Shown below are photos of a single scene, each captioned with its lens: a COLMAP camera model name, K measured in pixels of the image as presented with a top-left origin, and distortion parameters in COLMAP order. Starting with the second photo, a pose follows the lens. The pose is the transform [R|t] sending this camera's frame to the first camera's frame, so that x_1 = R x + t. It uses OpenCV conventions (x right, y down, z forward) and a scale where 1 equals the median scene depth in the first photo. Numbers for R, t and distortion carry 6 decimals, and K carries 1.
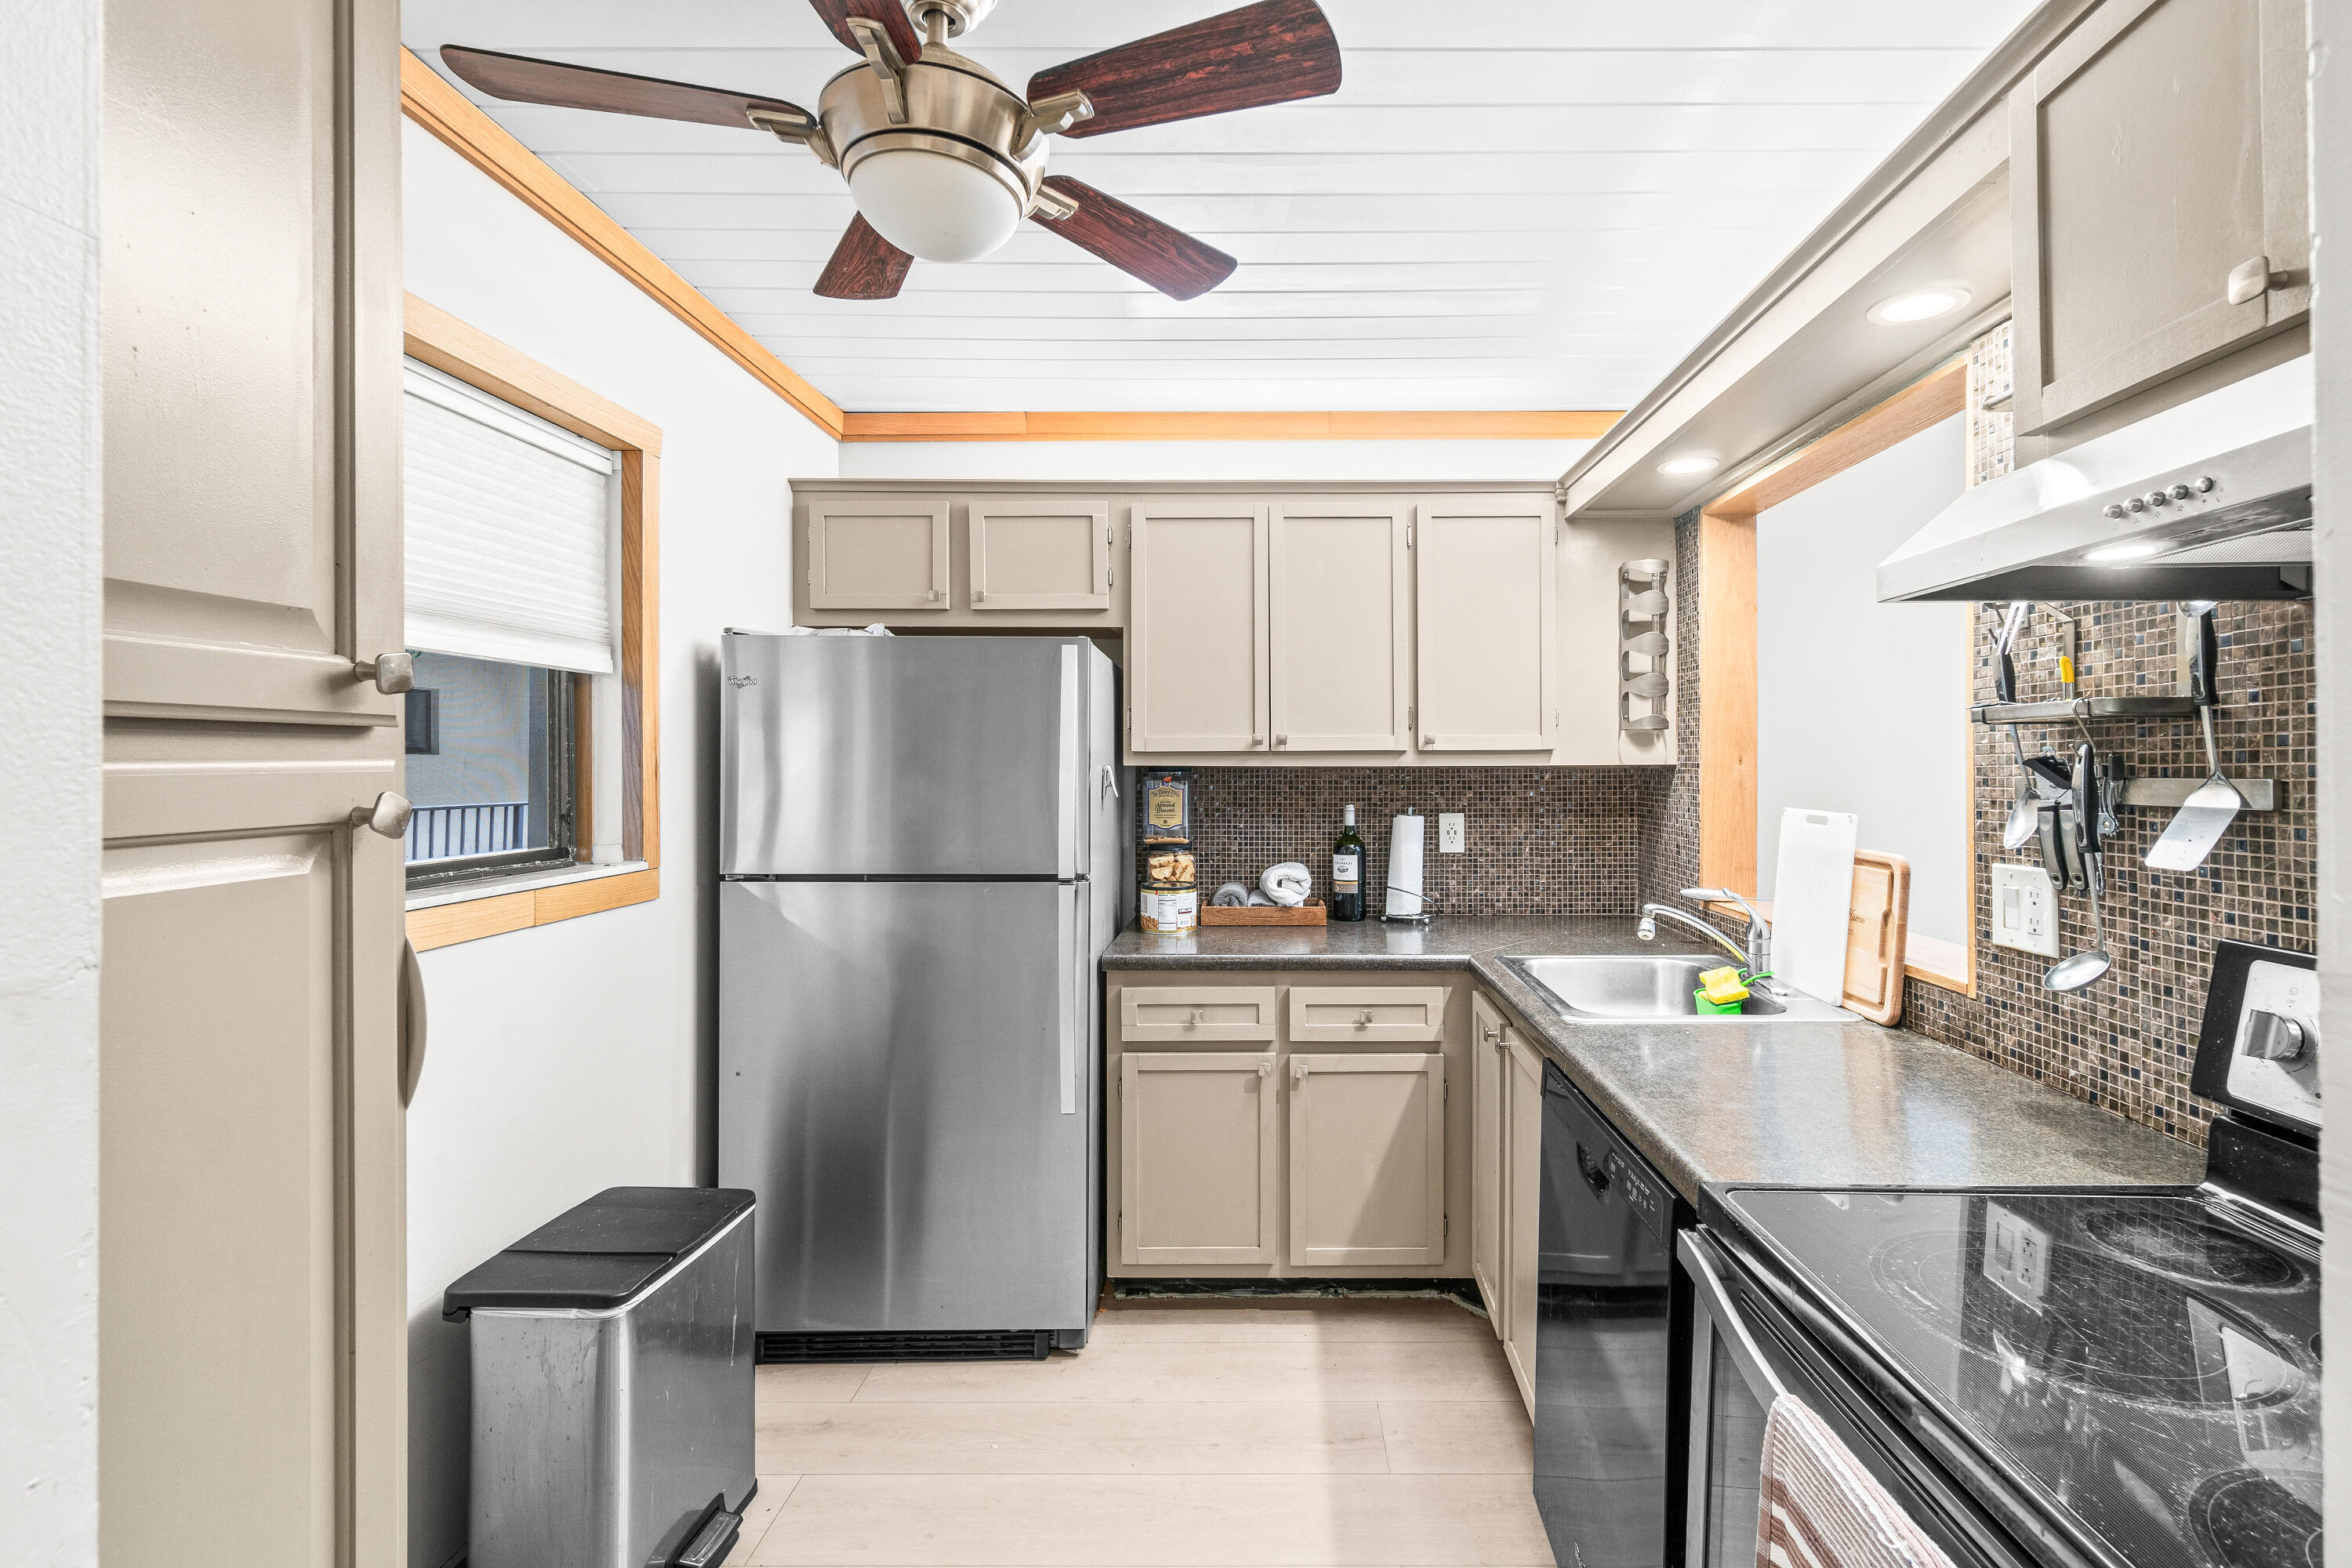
lens RADIAL K [[1016.0, 0, 1289.6], [0, 1016.0, 762.6], [0, 0, 1]] dist [-0.006658, 0.002261]
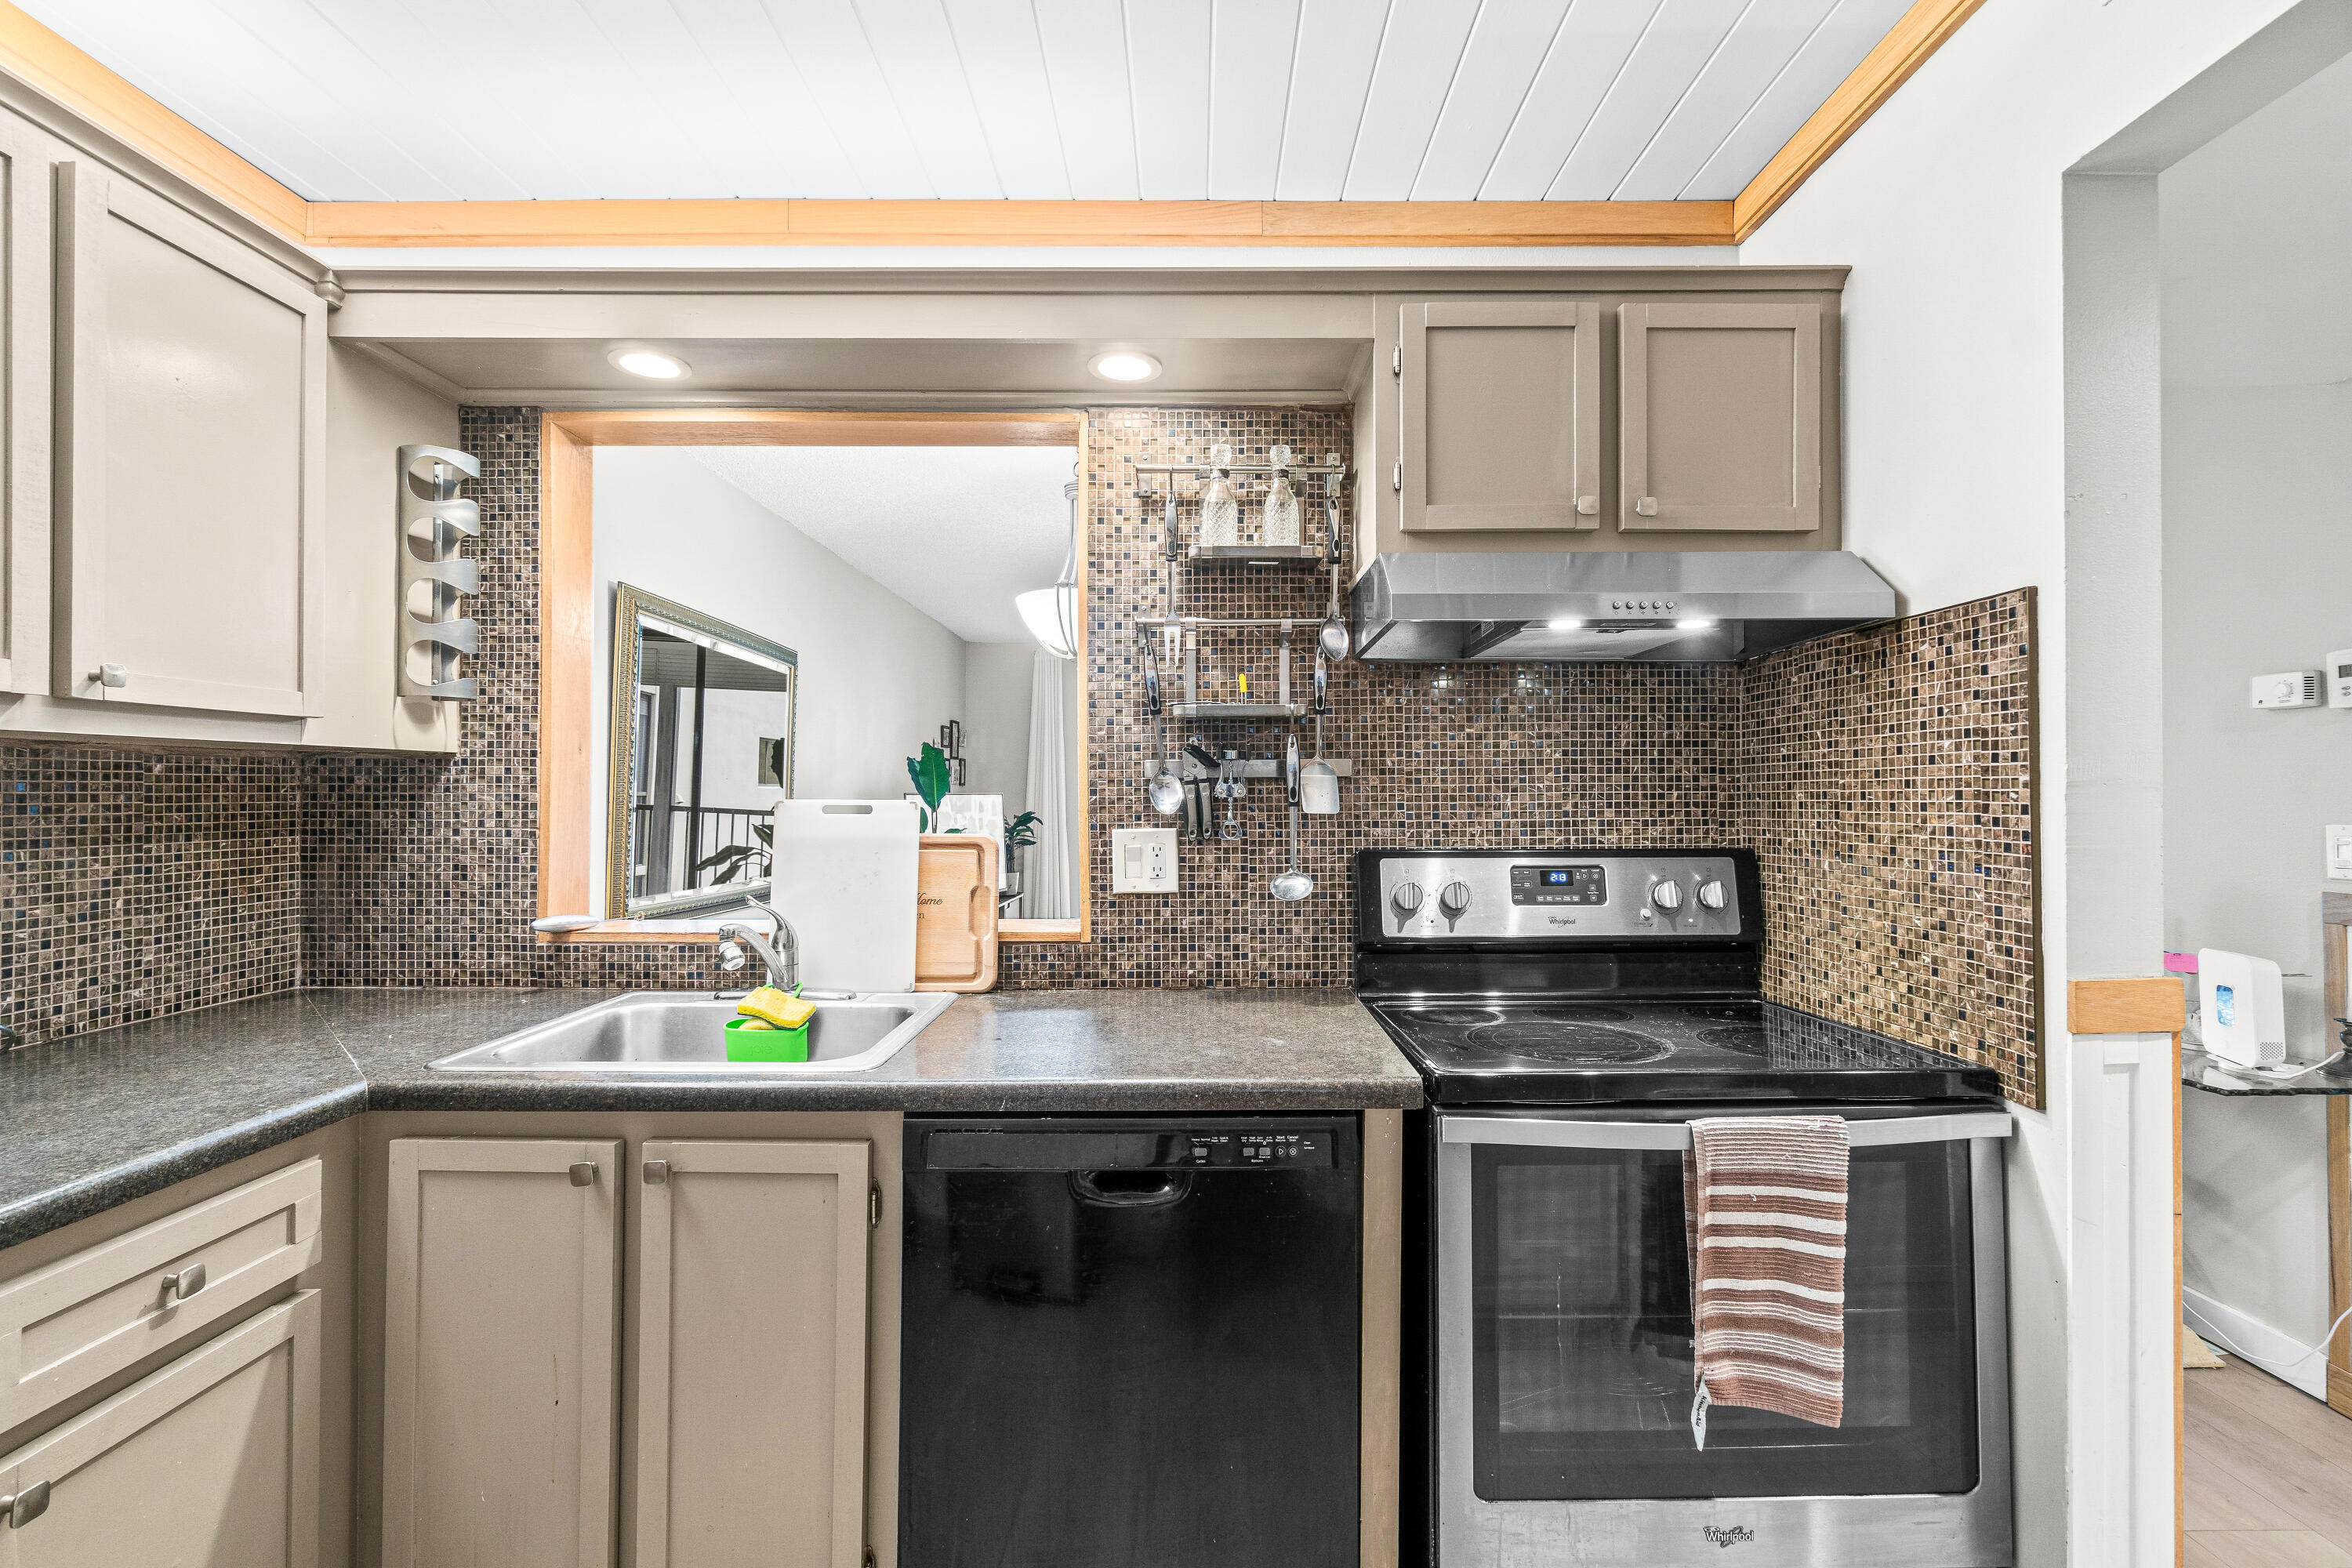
lens RADIAL K [[1016.0, 0, 1186.2], [0, 1016.0, 790.0], [0, 0, 1]] dist [-0.006658, 0.002261]
pose [[0.019993, 0.009832, 0.999752, -0.340201], [-0.000784, 0.999951, -0.009819, 0.037290], [-0.999800, -0.000587, 0.019999, 0.526706]]
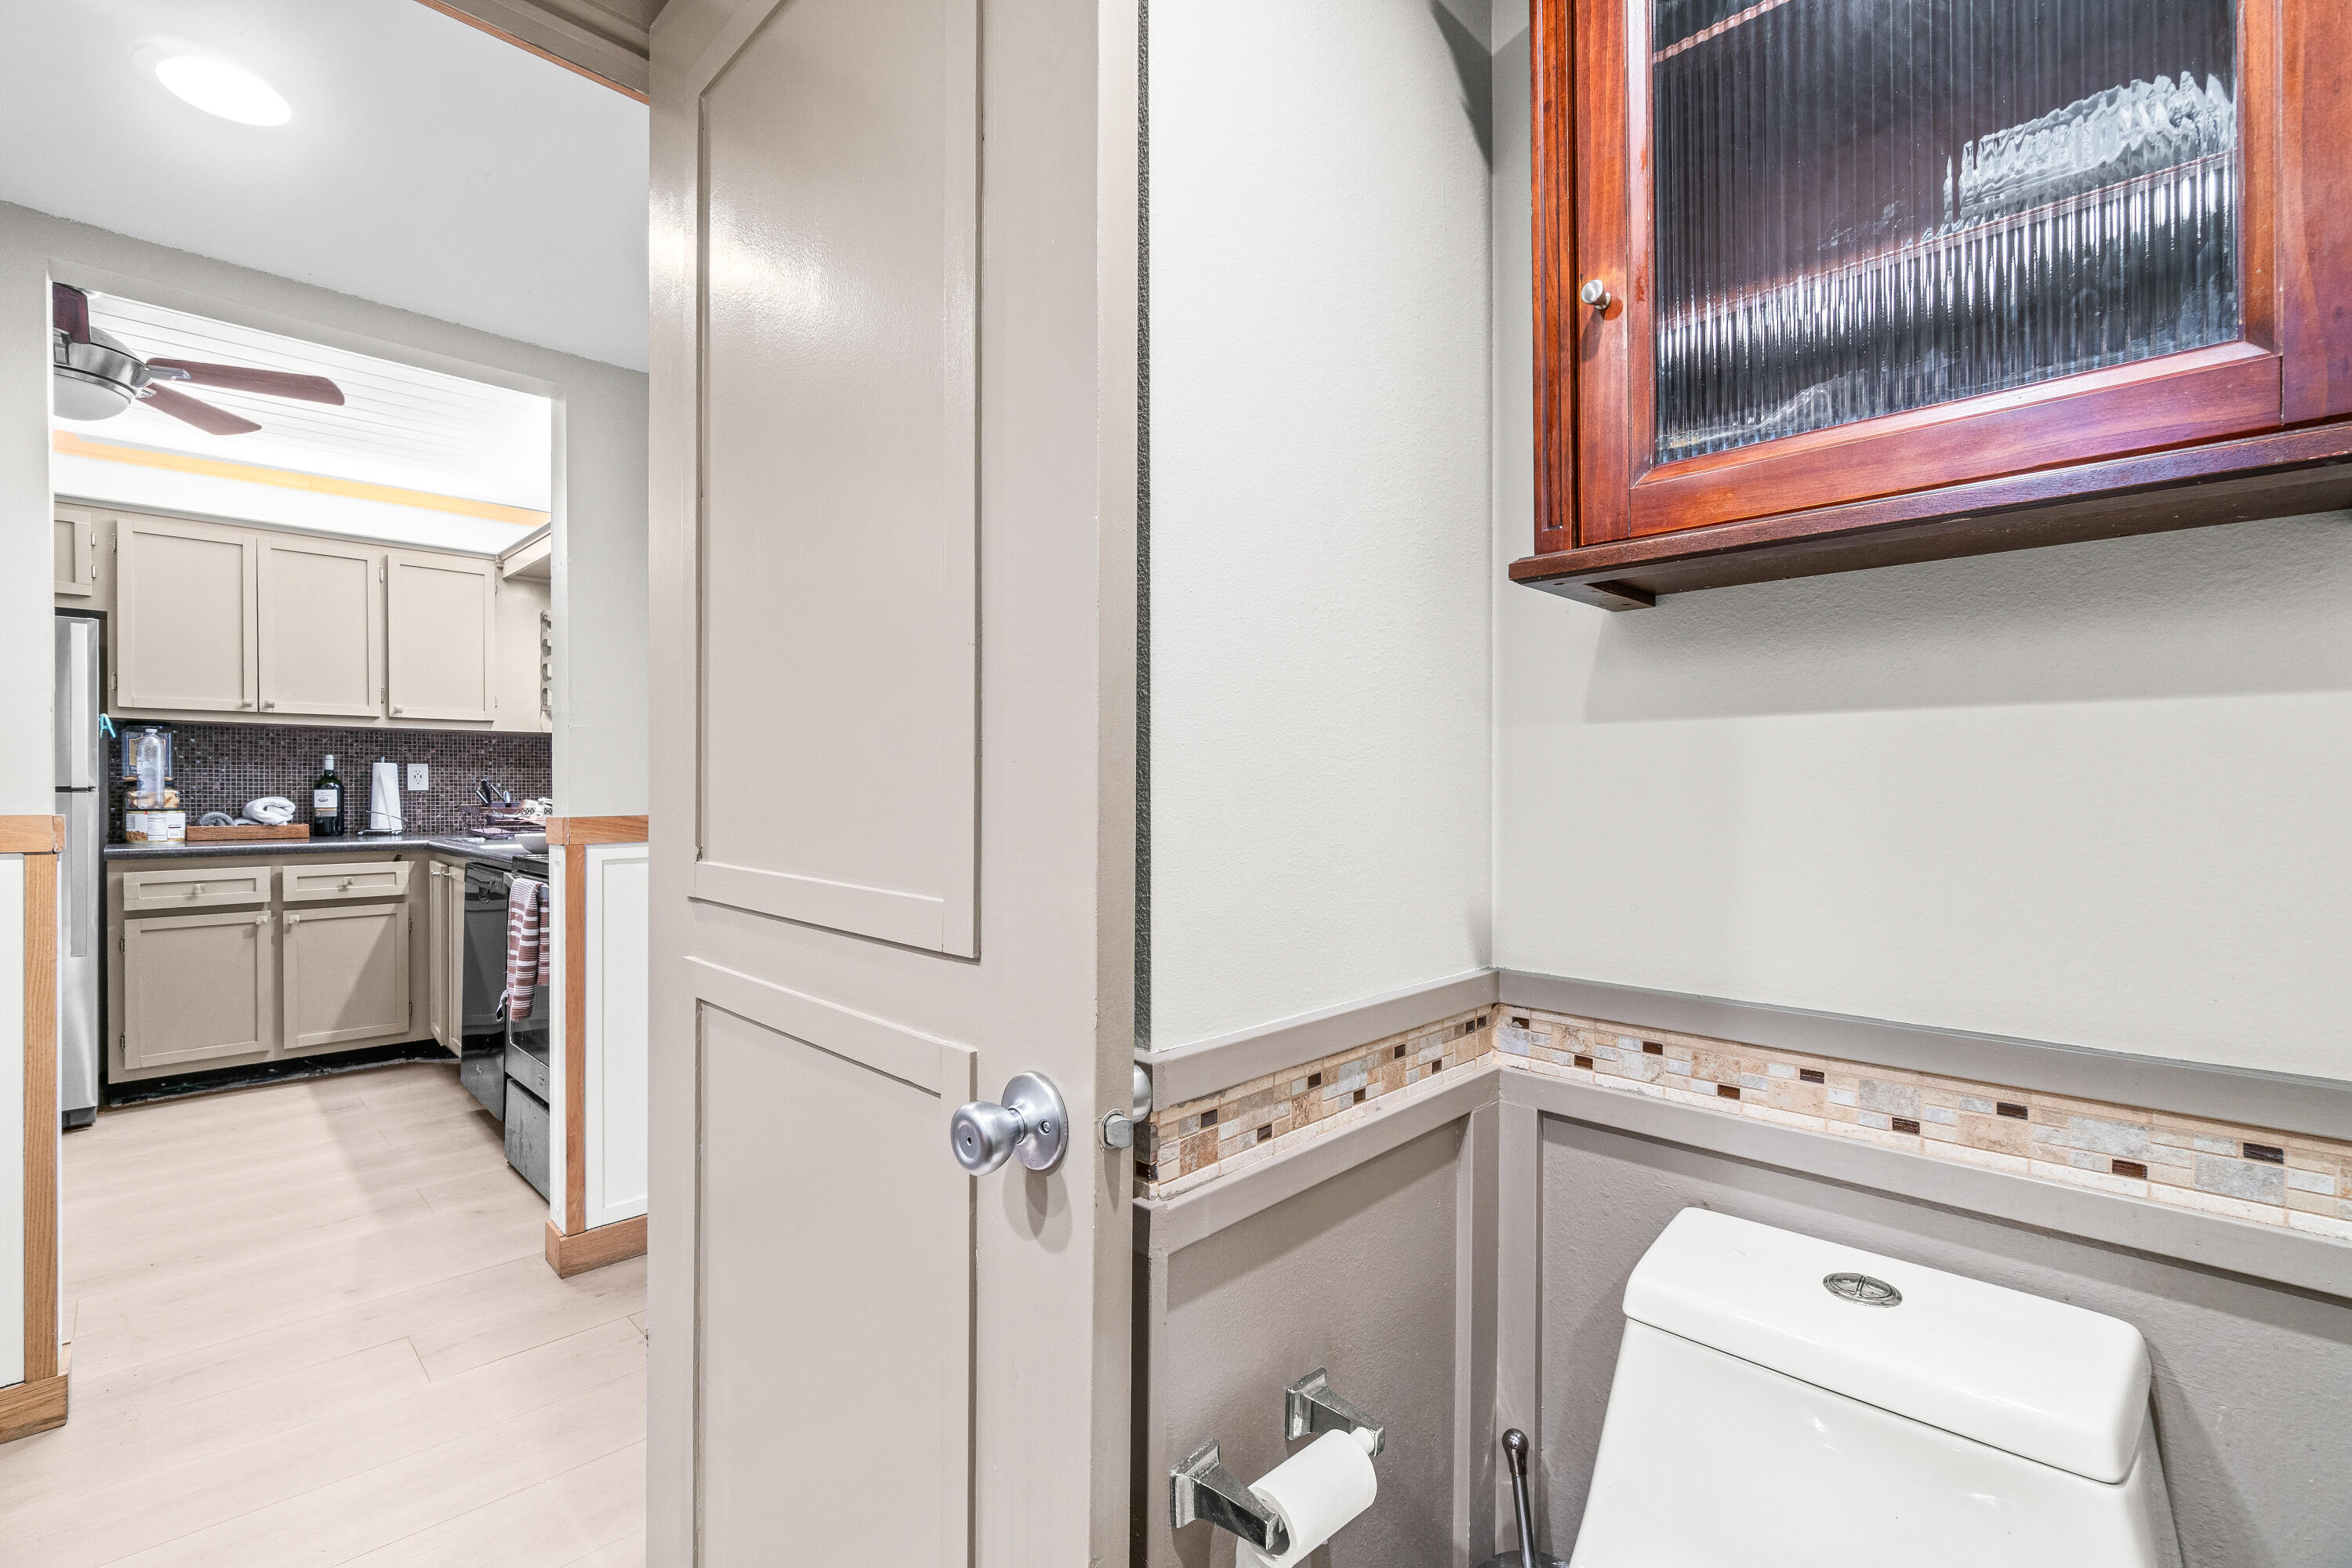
lens RADIAL K [[1016.0, 0, 1161.5], [0, 1016.0, 794.0], [0, 0, 1]] dist [-0.006658, 0.002261]
pose [[0.715547, -0.001890, 0.698562, -0.112114], [-0.006004, 0.999943, 0.008856, 0.089410], [-0.698539, -0.010531, 0.715495, -0.953681]]
